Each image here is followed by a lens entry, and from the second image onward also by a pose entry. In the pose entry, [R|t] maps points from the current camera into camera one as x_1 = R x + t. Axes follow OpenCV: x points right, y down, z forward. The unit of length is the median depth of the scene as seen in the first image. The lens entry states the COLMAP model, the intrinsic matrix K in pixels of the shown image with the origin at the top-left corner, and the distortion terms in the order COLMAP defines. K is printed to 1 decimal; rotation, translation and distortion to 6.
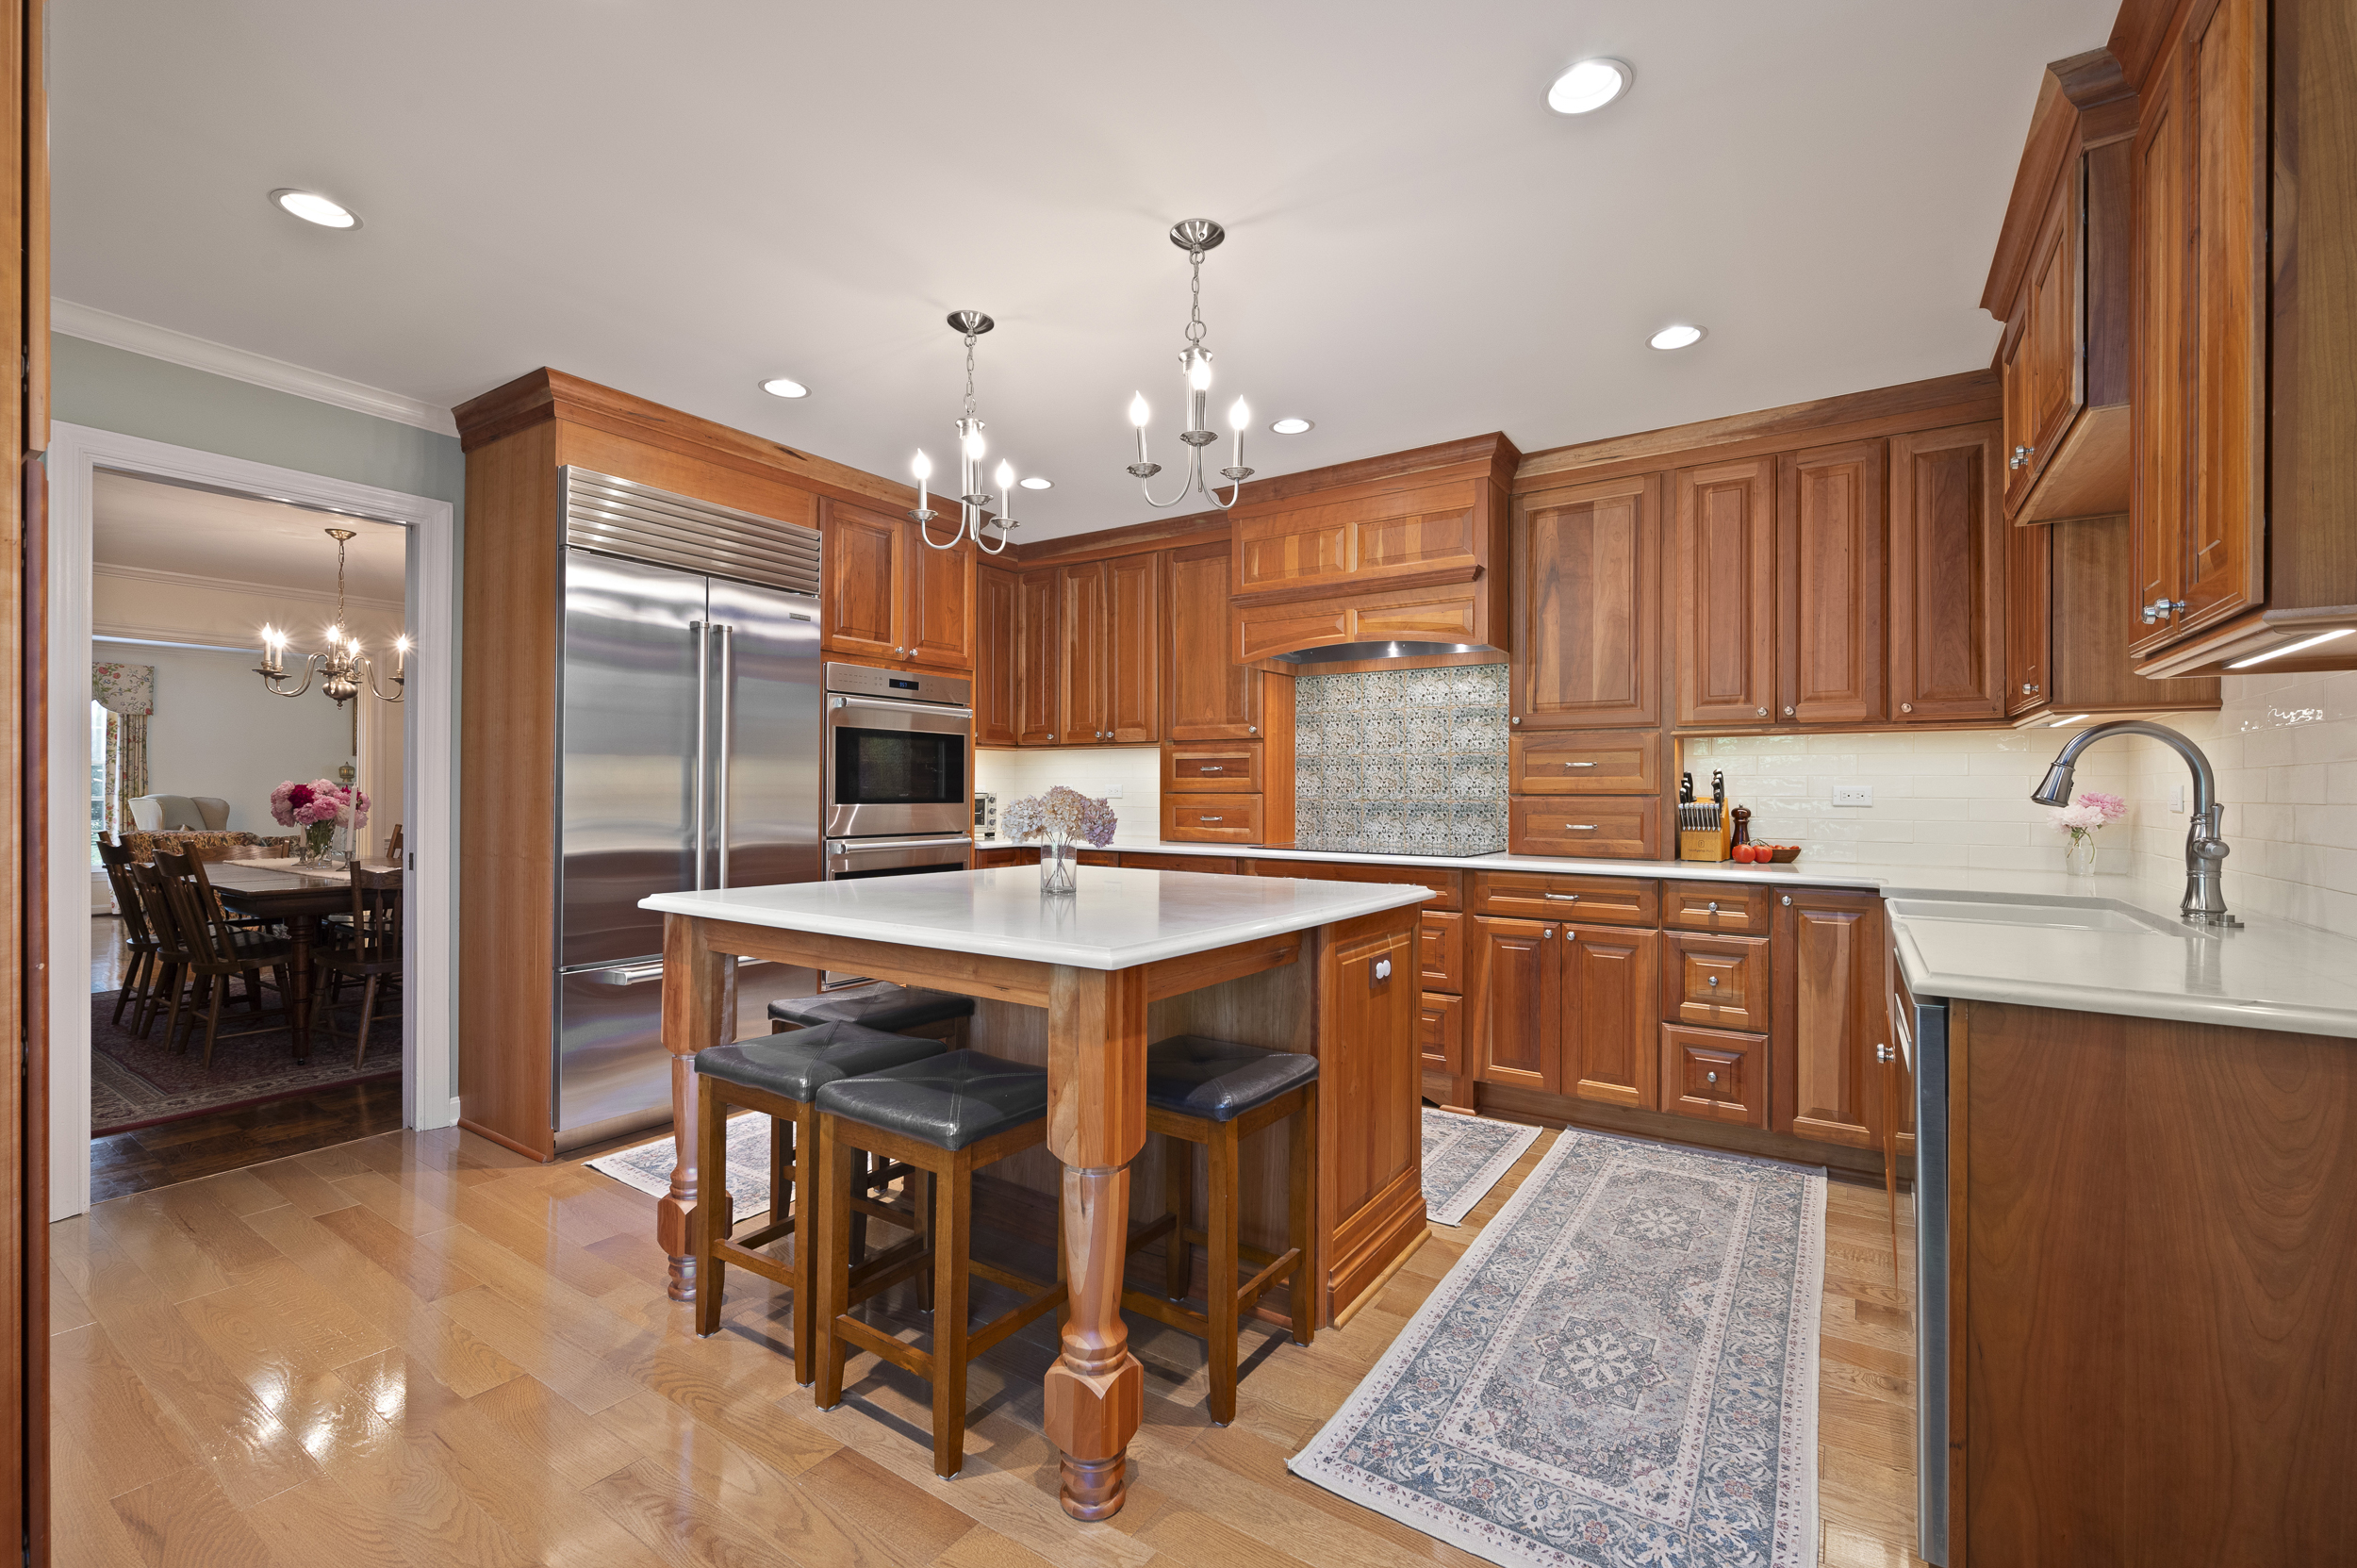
lens RADIAL K [[989.6, 0, 1177.6], [0, 989.6, 787.3], [0, 0, 1]] dist [-0.002277, -0.000351]
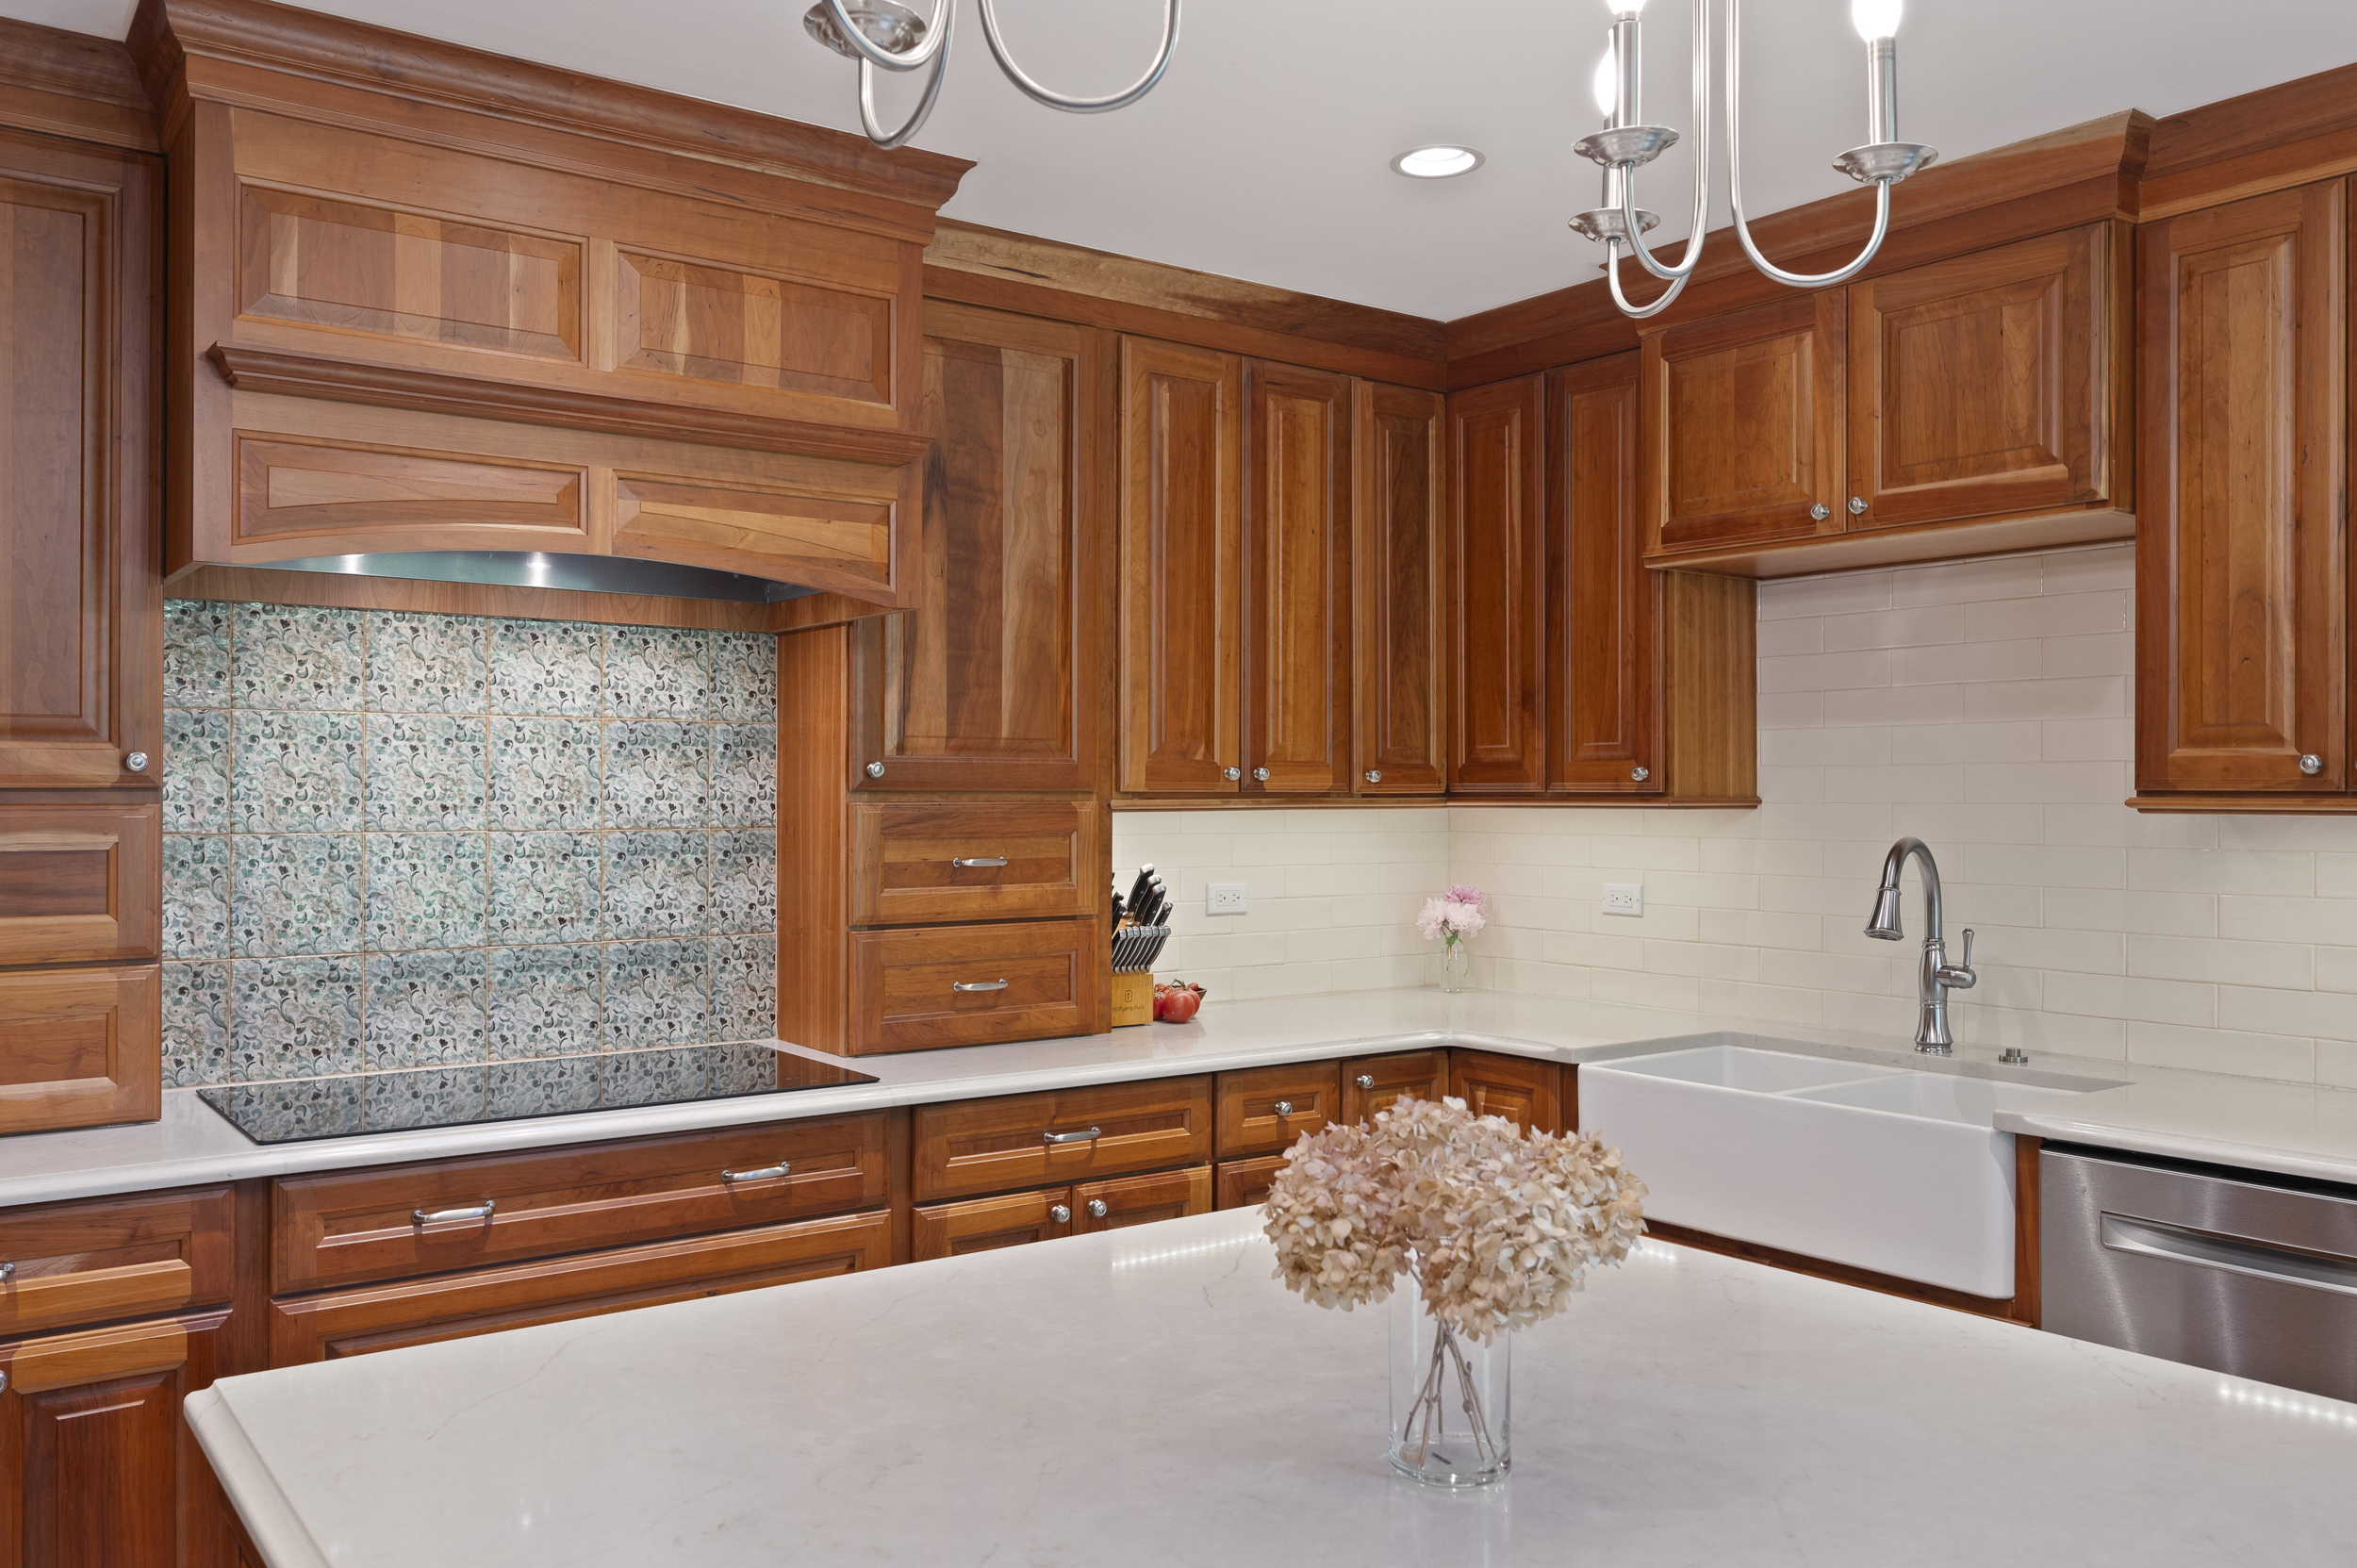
lens RADIAL K [[1830.0, 0, 1178.5], [0, 1830.0, 784.0], [0, 0, 1]] dist [-0.000739, -0.000559]
pose [[0.334271, 0.000638, 0.942477, -0.493313], [-0.002374, 0.999997, 0.000165, -0.070956], [-0.942474, -0.002293, 0.334272, 0.666552]]
